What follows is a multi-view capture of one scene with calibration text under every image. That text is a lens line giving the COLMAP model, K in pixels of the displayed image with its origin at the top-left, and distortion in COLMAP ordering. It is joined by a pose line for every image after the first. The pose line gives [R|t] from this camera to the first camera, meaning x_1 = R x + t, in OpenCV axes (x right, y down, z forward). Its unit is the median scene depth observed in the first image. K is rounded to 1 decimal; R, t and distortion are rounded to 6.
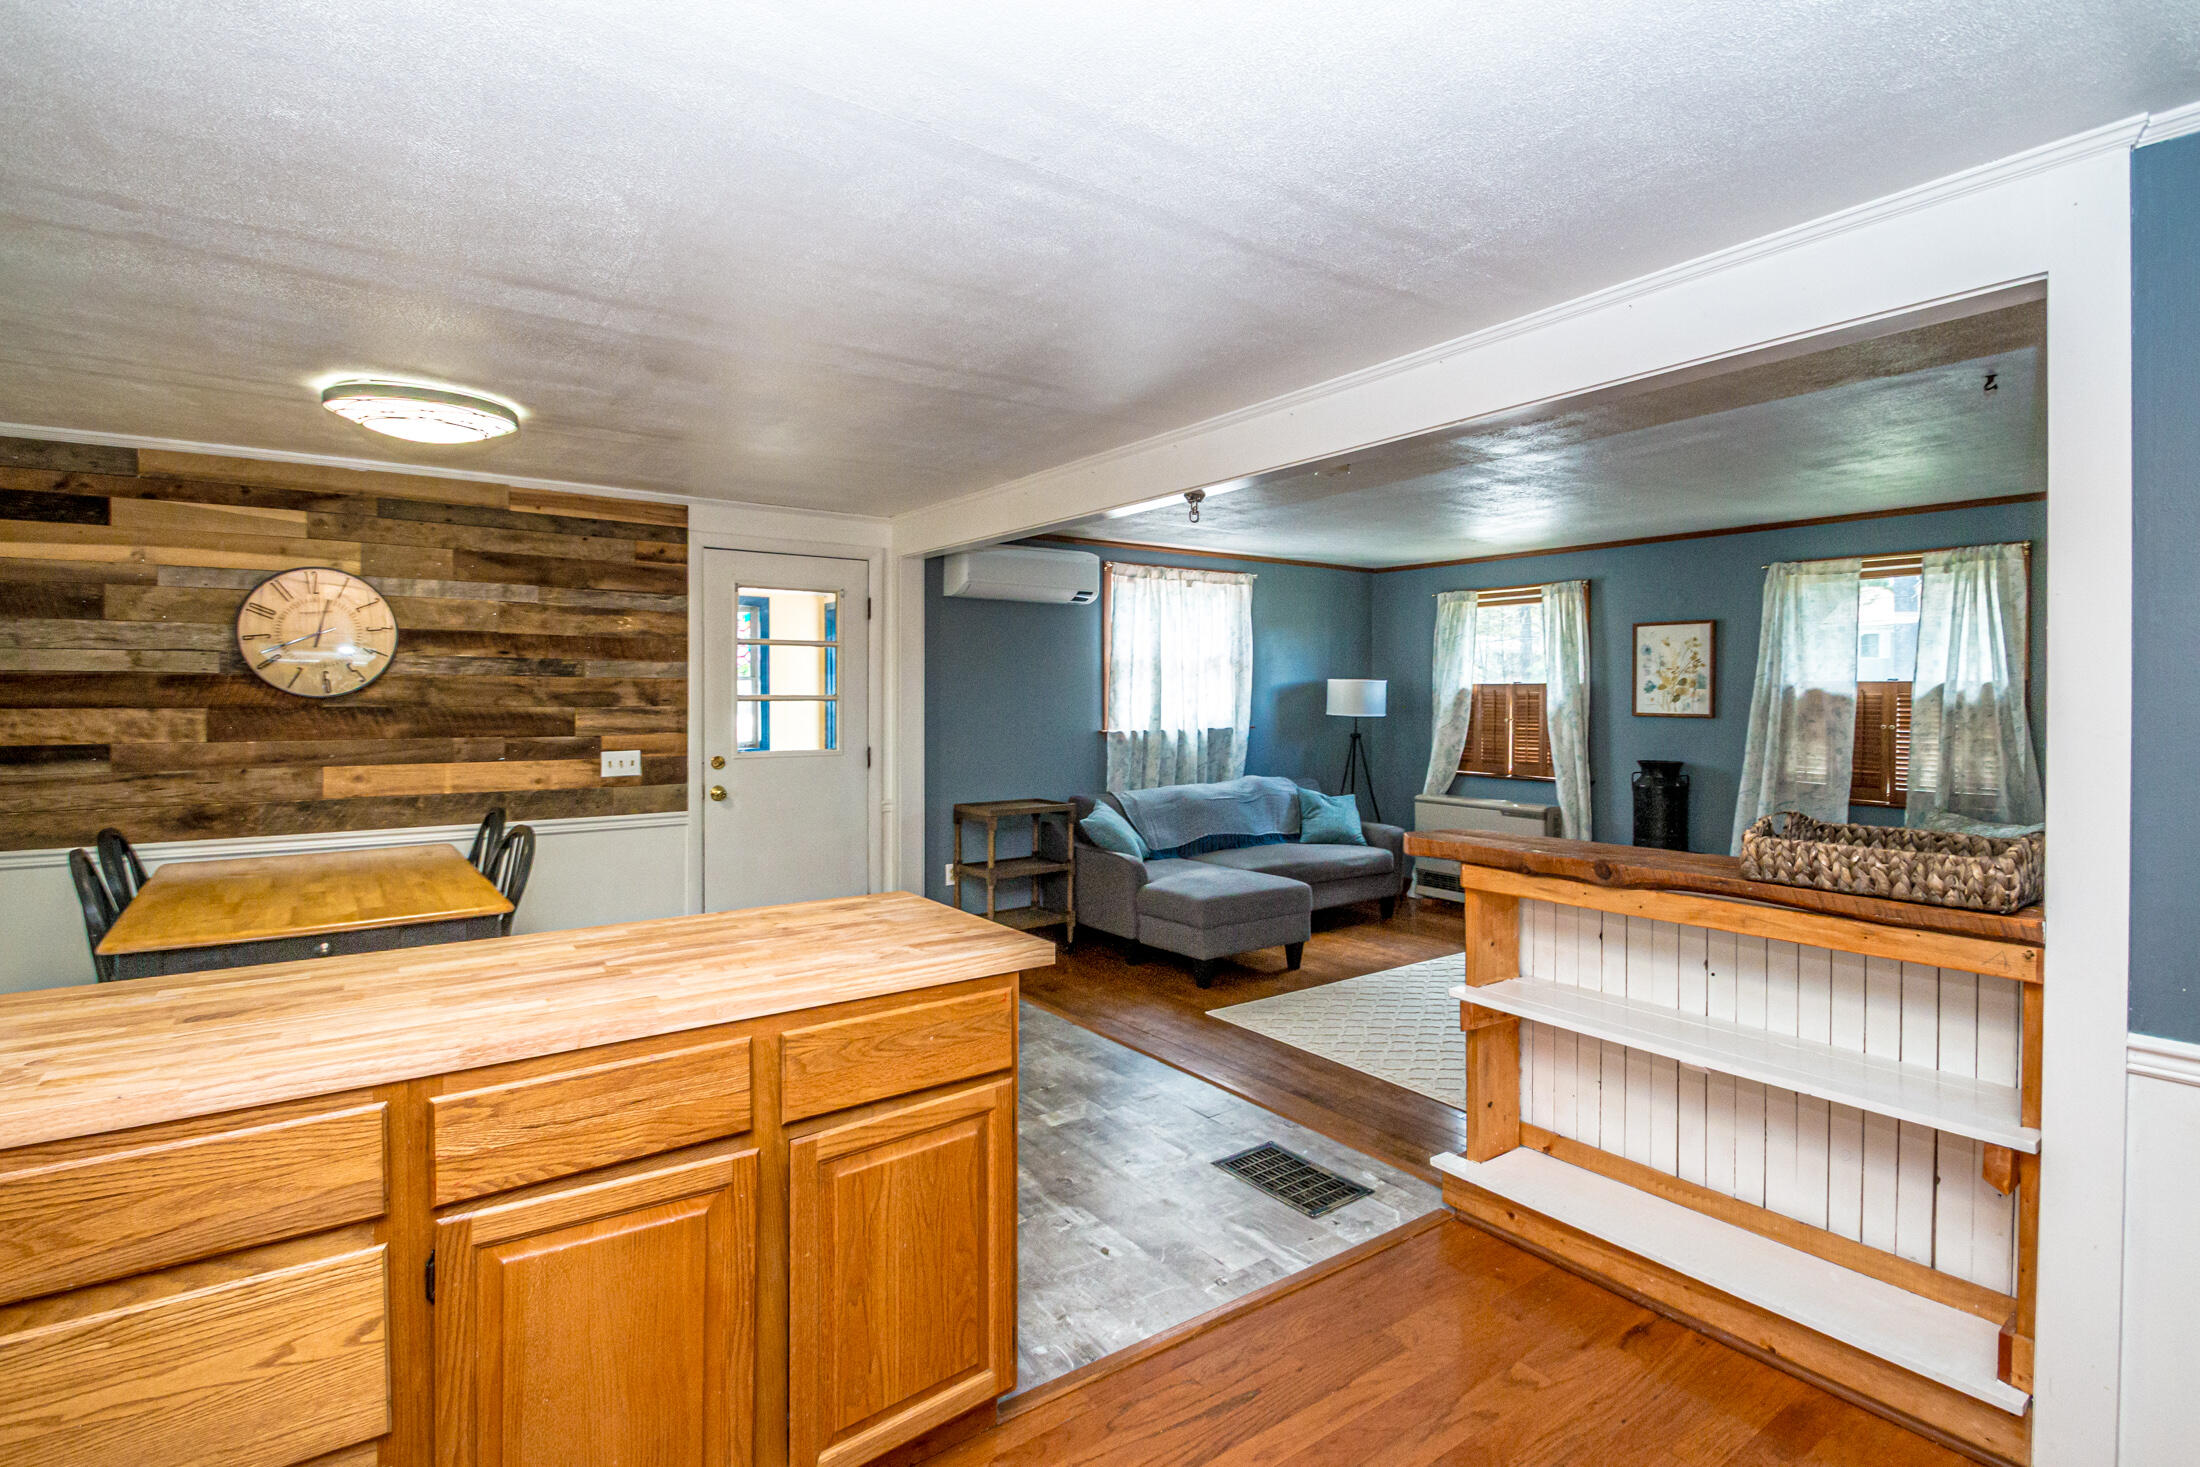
lens RADIAL K [[1054.1, 0, 1059.6], [0, 1054.1, 690.8], [0, 0, 1]] dist [-0.008233, -0.007018]
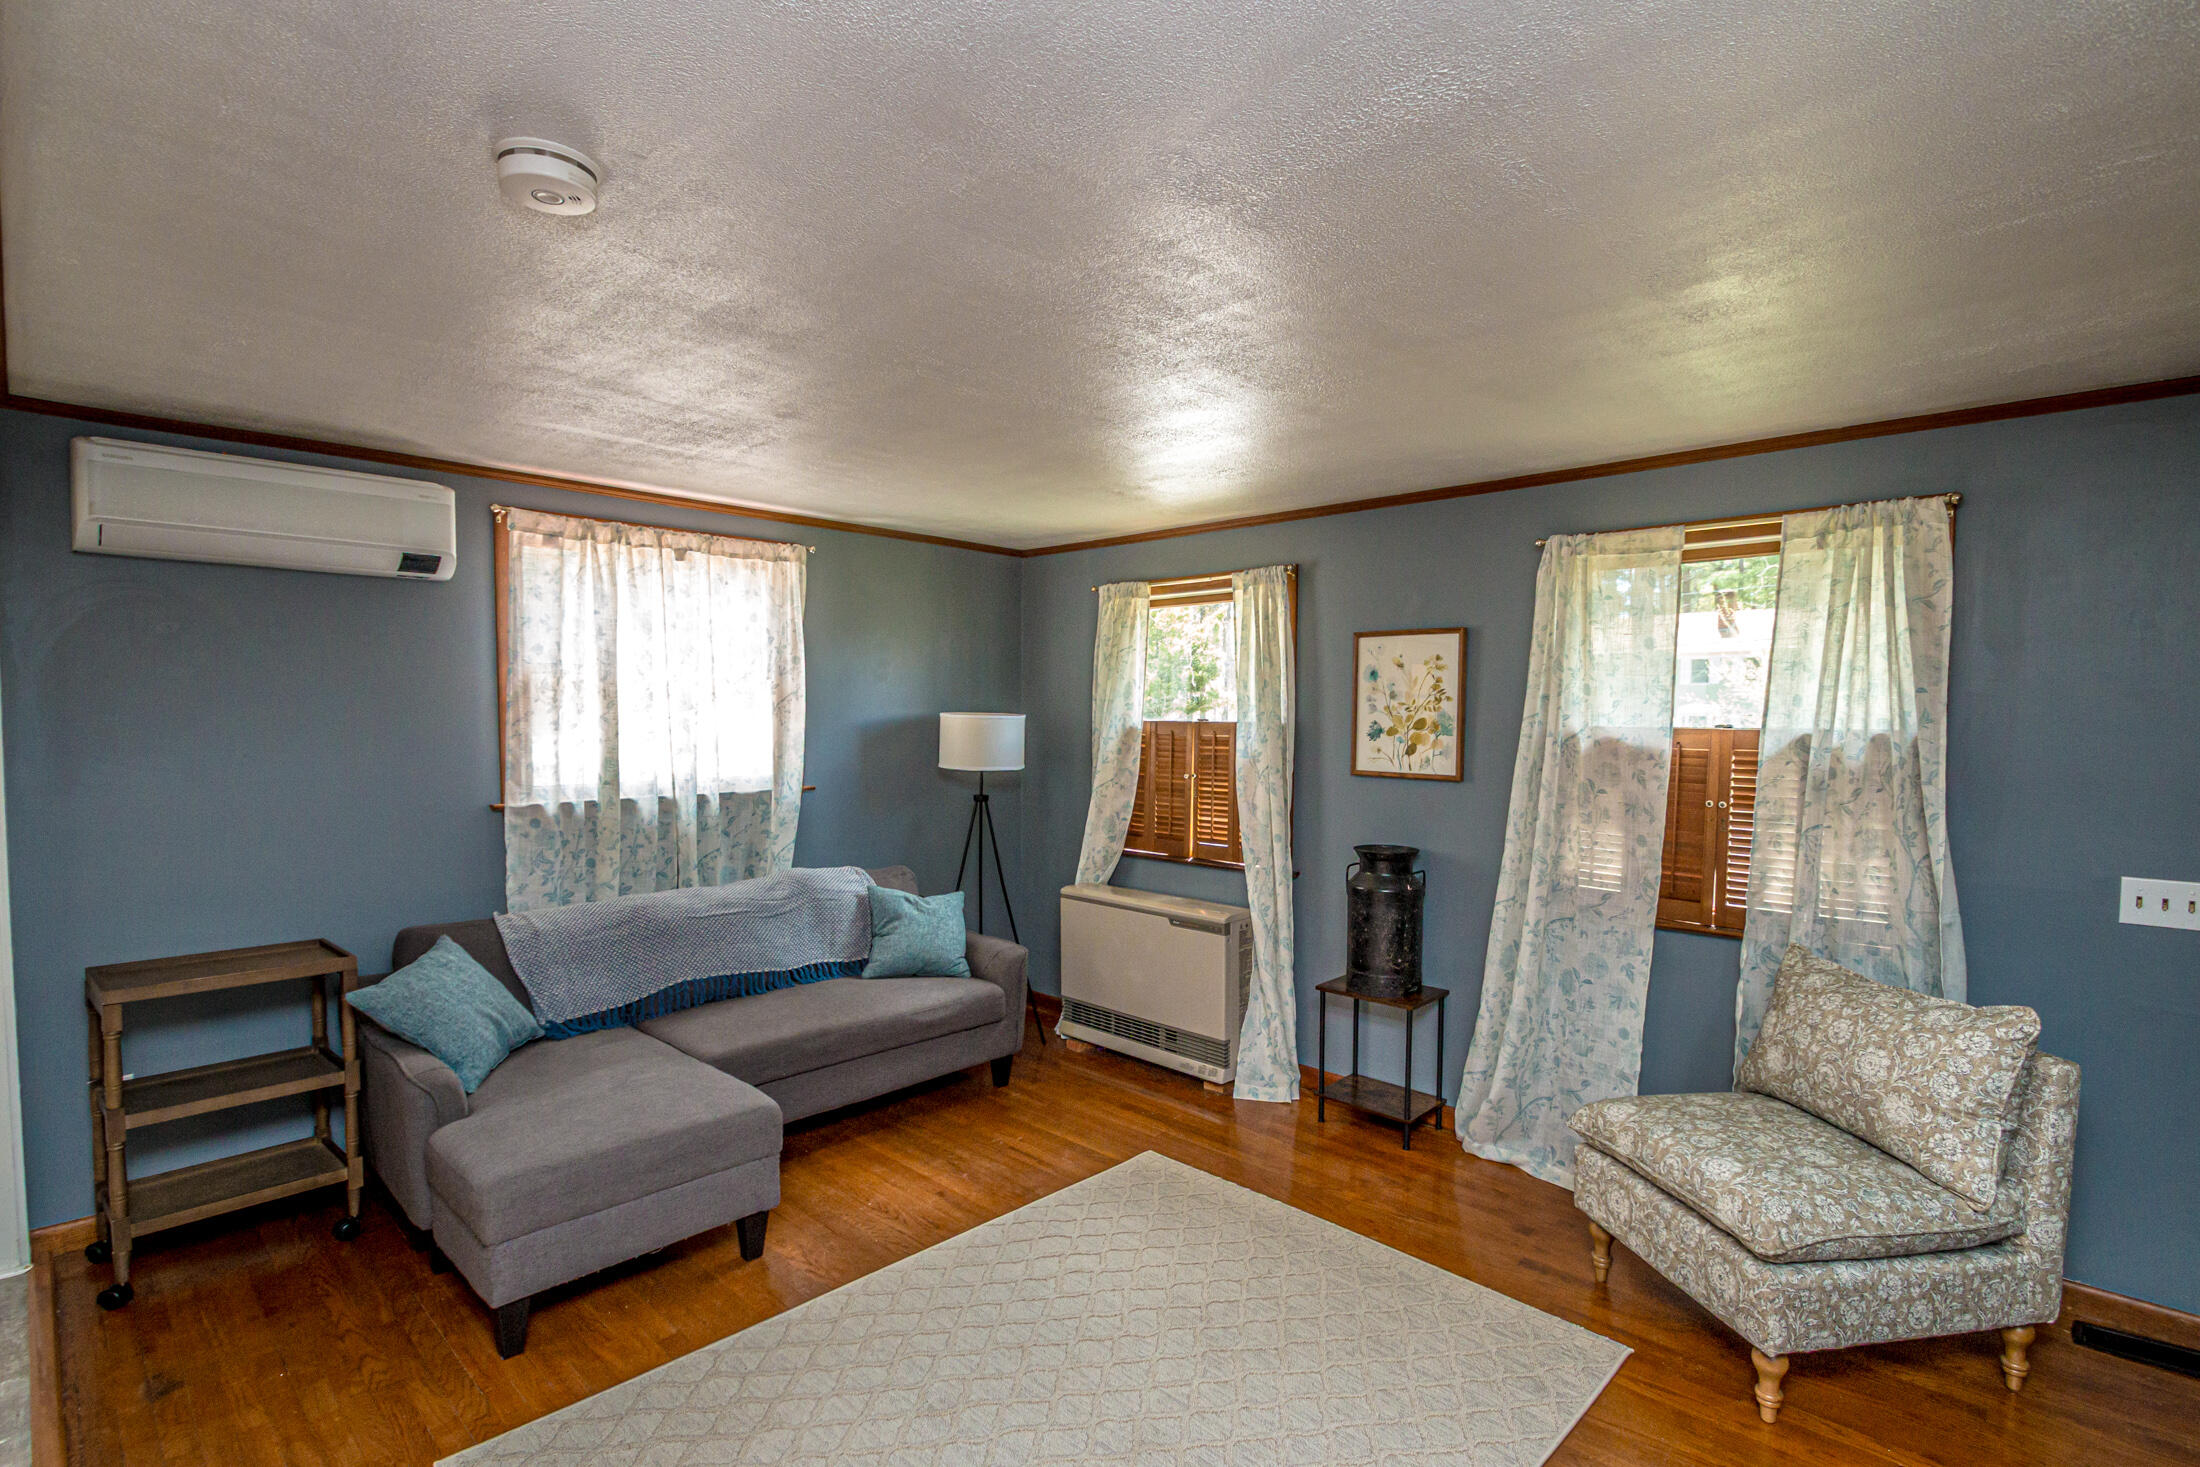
lens RADIAL K [[1054.1, 0, 1111.7], [0, 1054.1, 755.6], [0, 0, 1]] dist [-0.008233, -0.007018]
pose [[0.975509, -0.004714, 0.219910, 0.245501], [-0.004496, 0.999134, 0.041361, -0.013775], [-0.219914, -0.041337, 0.974643, 0.378750]]
